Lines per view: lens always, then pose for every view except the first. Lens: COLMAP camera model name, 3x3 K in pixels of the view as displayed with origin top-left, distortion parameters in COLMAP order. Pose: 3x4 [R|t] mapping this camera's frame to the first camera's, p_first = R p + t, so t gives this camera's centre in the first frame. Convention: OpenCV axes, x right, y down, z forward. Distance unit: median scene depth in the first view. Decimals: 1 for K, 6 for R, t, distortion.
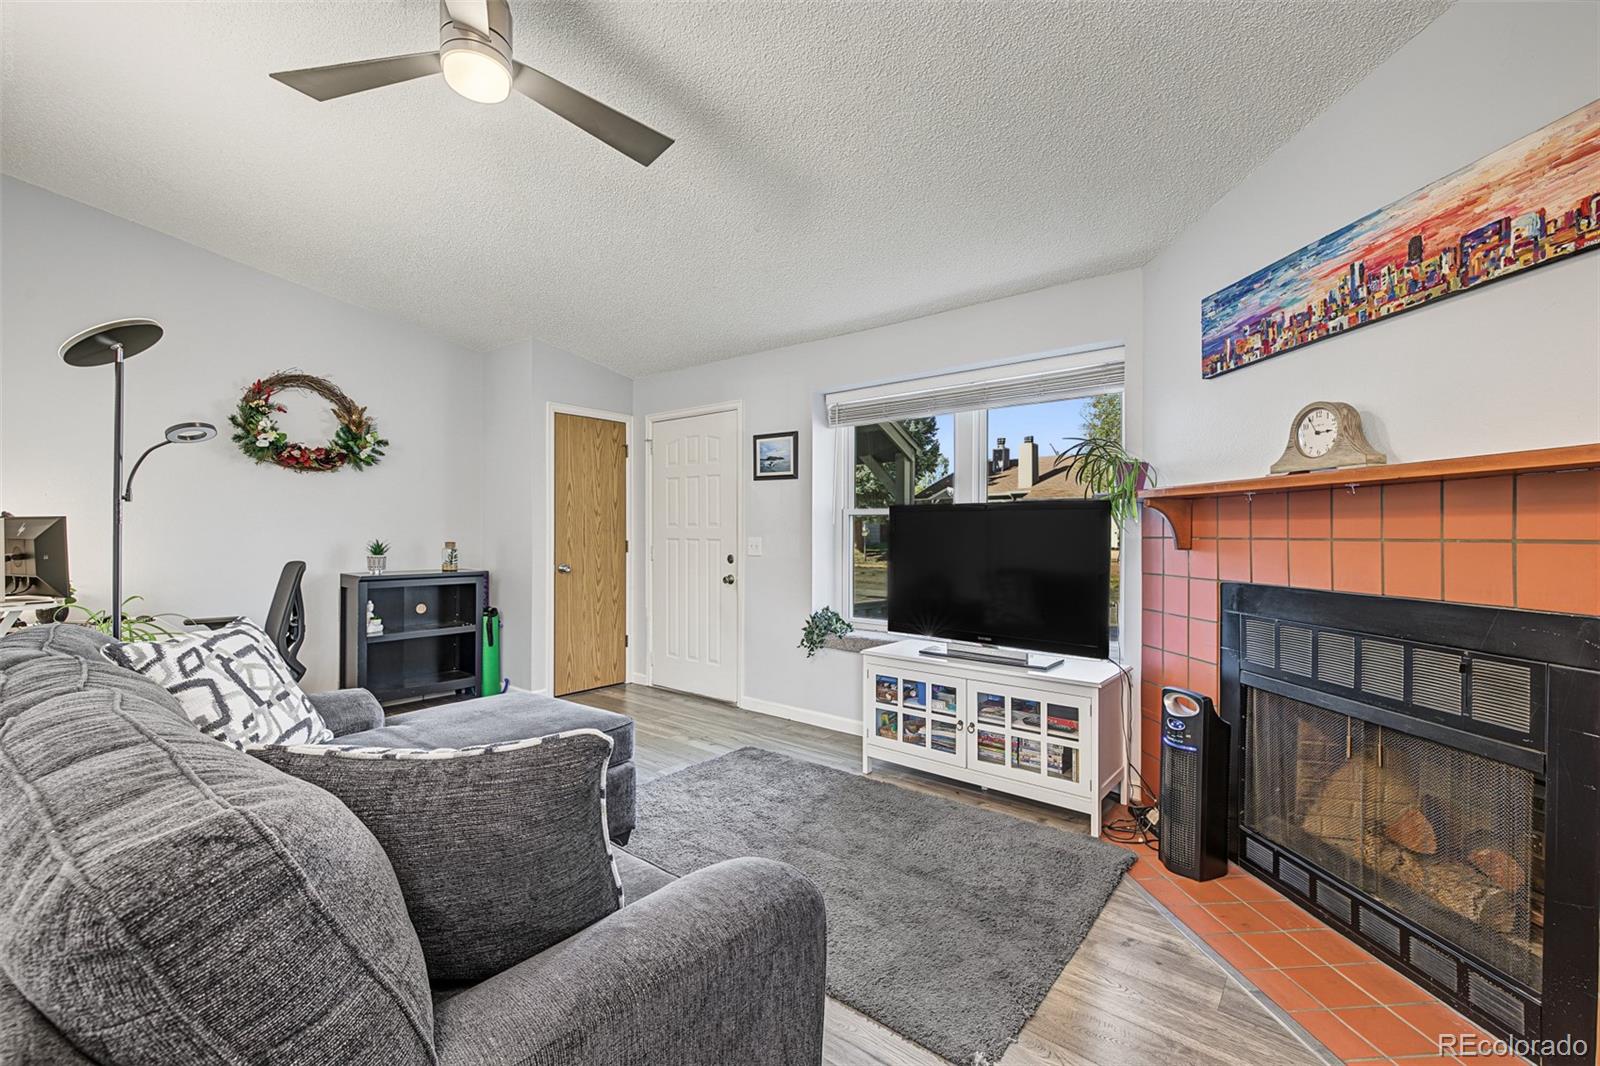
lens RADIAL K [[676.5, 0, 802.7], [0, 676.5, 531.7], [0, 0, 1]] dist [0.014119, -0.000560]
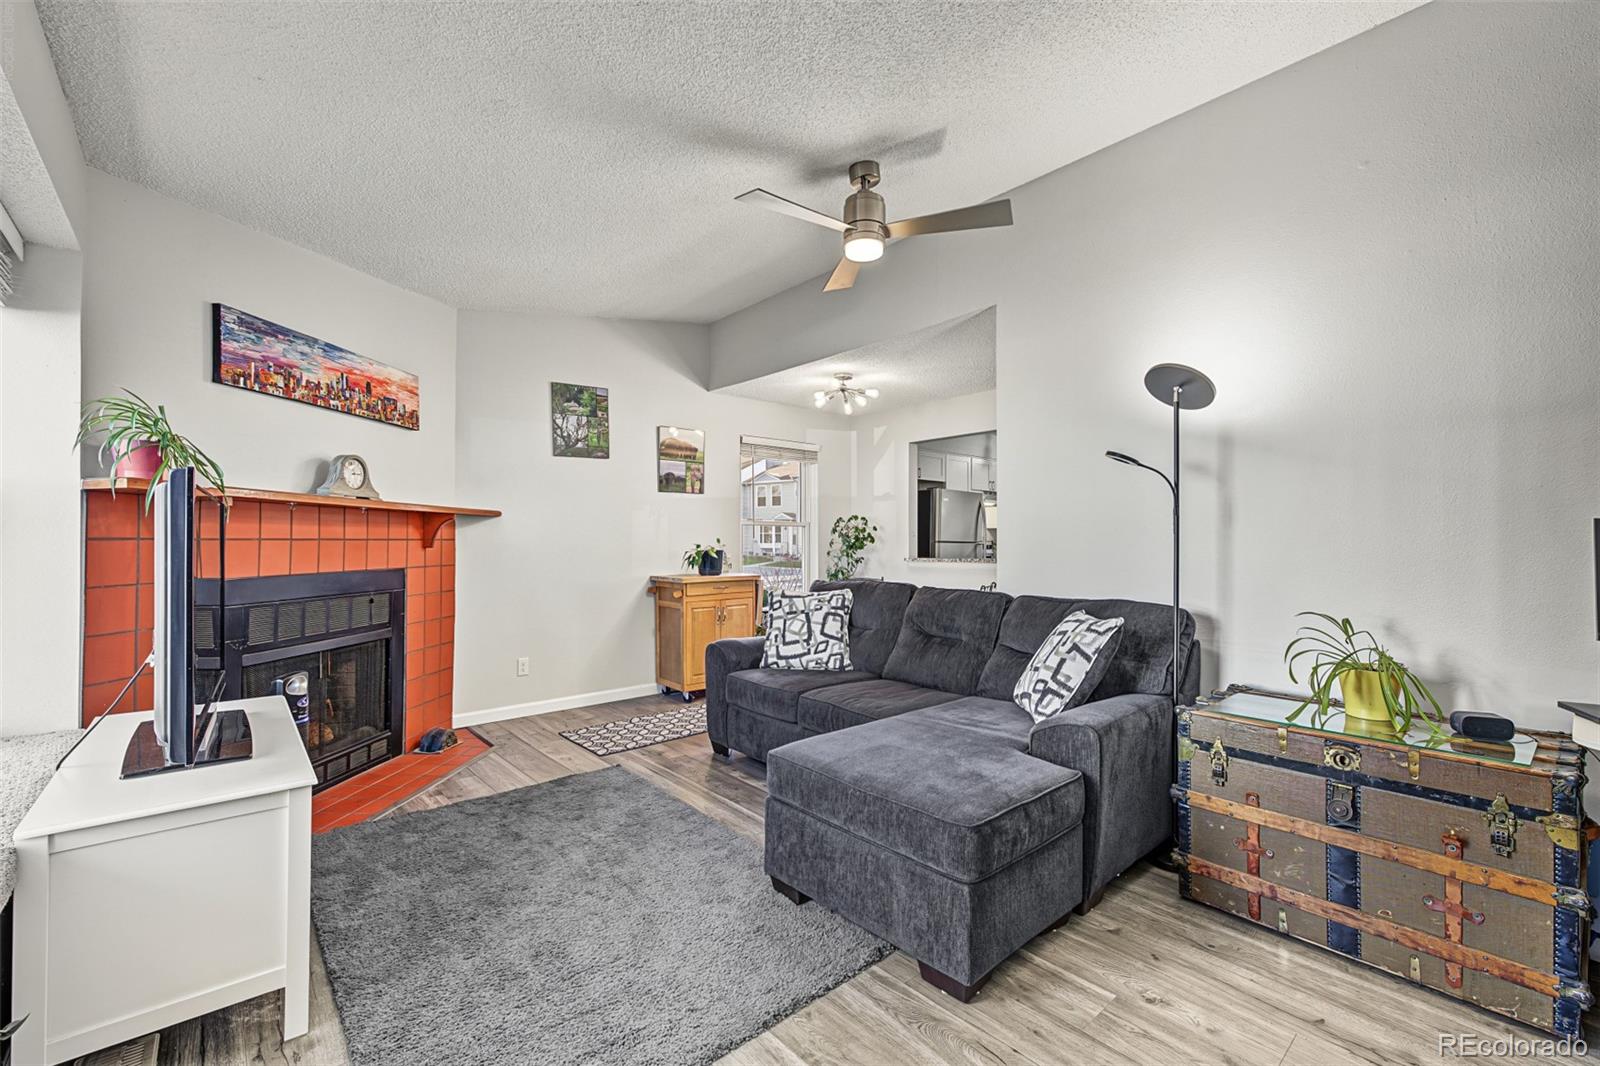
lens RADIAL K [[676.5, 0, 802.7], [0, 676.5, 531.7], [0, 0, 1]] dist [0.014119, -0.000560]
pose [[-0.986104, -0.003464, 0.166092, -0.462564], [-0.005877, 0.999884, -0.014038, 0.007548], [-0.166024, -0.014819, -0.986010, 1.972812]]
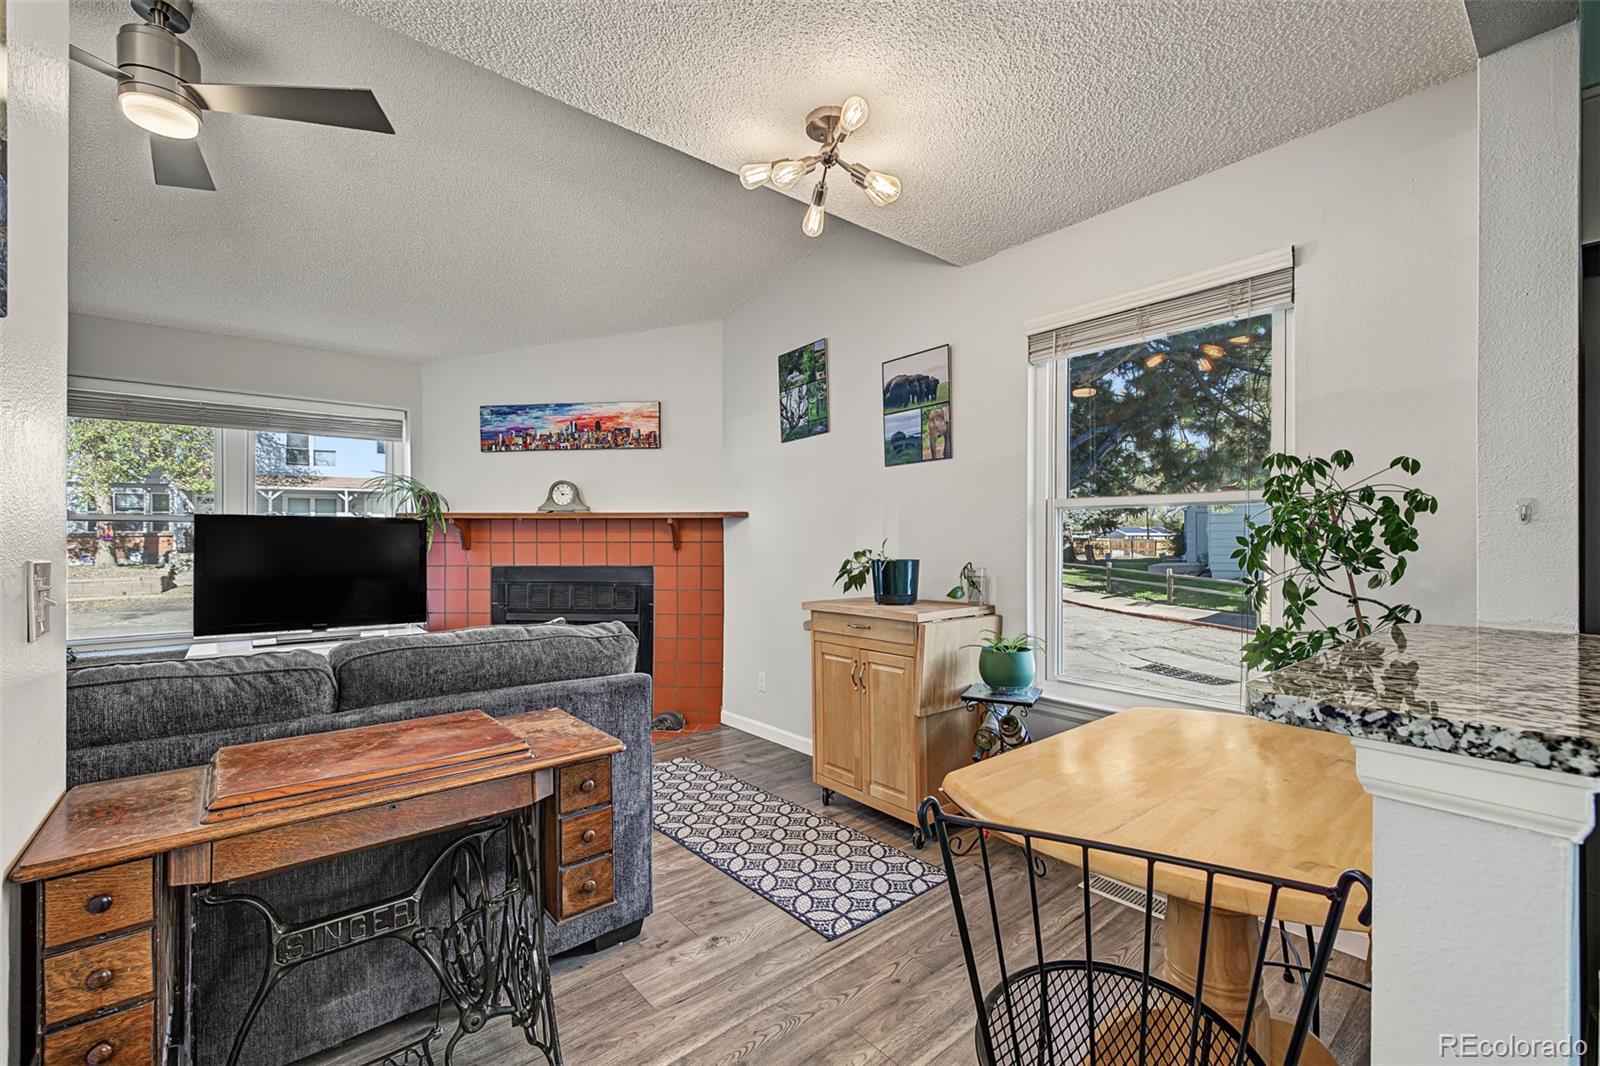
lens RADIAL K [[675.5, 0, 798.3], [0, 675.5, 537.7], [0, 0, 1]] dist [0.013007, -0.000331]
pose [[0.188467, -0.001248, 0.982079, -1.029363], [0.001326, 0.999999, 0.001016, -0.004074], [-0.982079, 0.001111, 0.188468, -0.136099]]
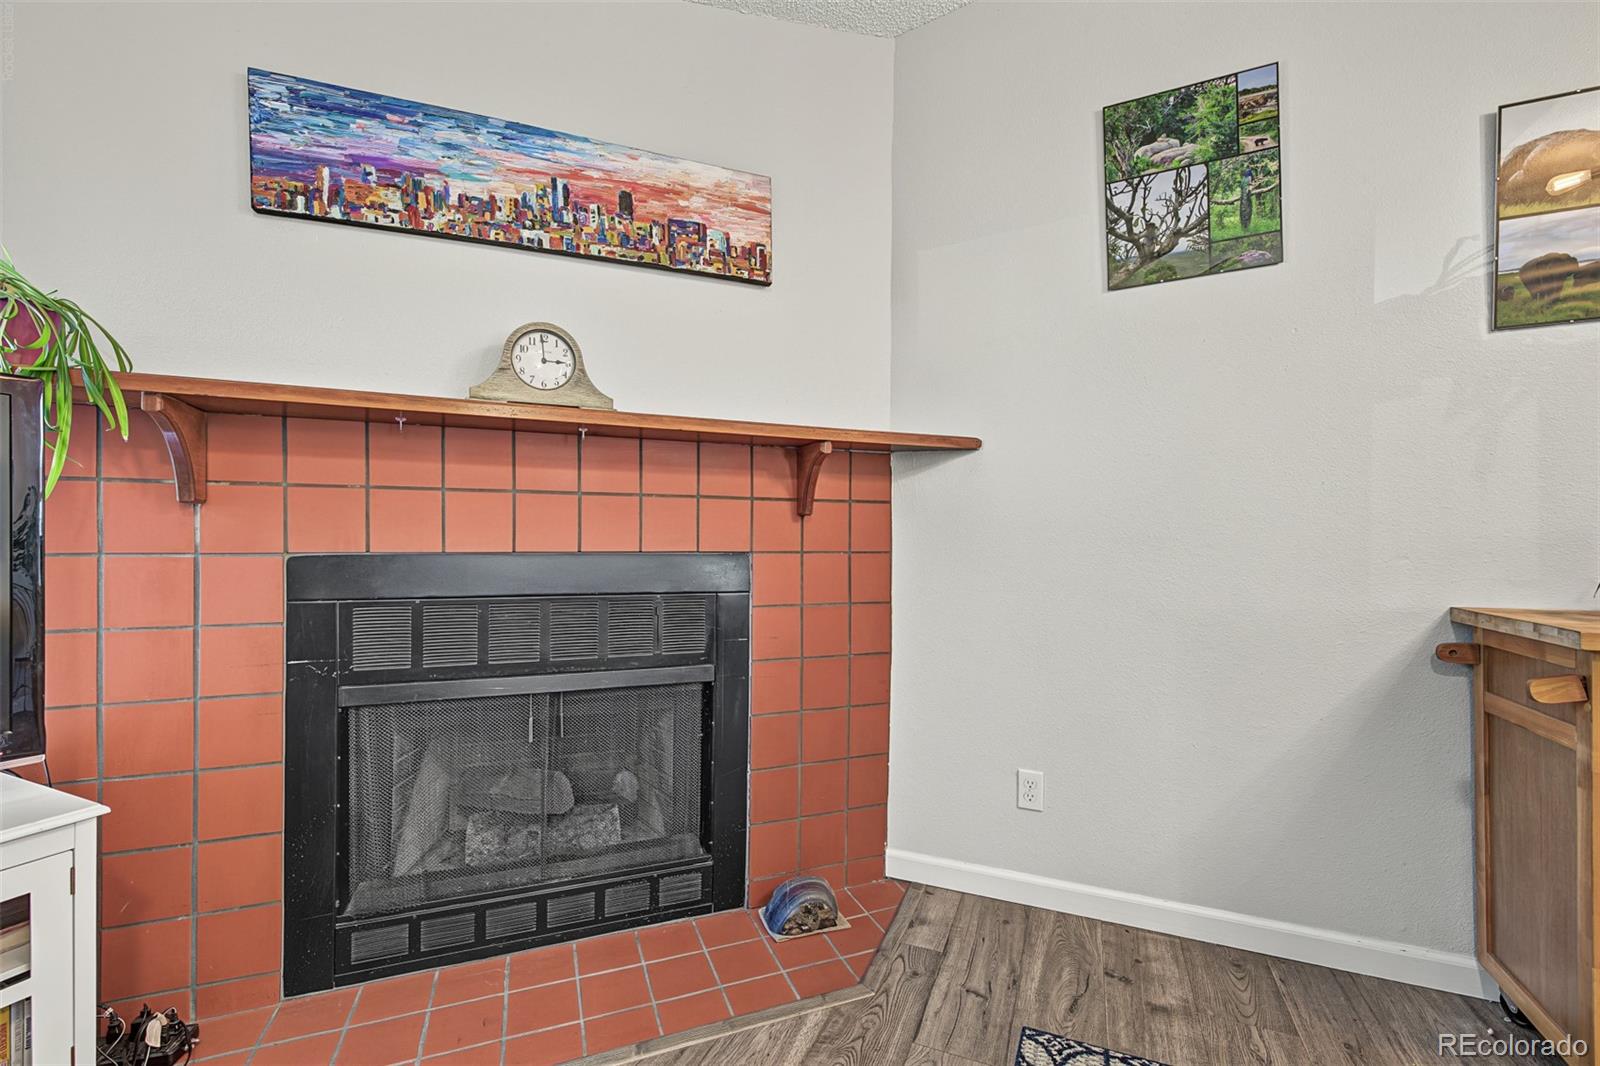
lens RADIAL K [[670.6, 0, 800.6], [0, 670.6, 548.6], [0, 0, 1]] dist [0.000956, -0.000233]
pose [[-0.273258, -0.013491, 0.961846, -0.095730], [-0.006915, 0.999903, 0.012060, 0.058503], [-0.961916, -0.003356, -0.273325, 0.752258]]
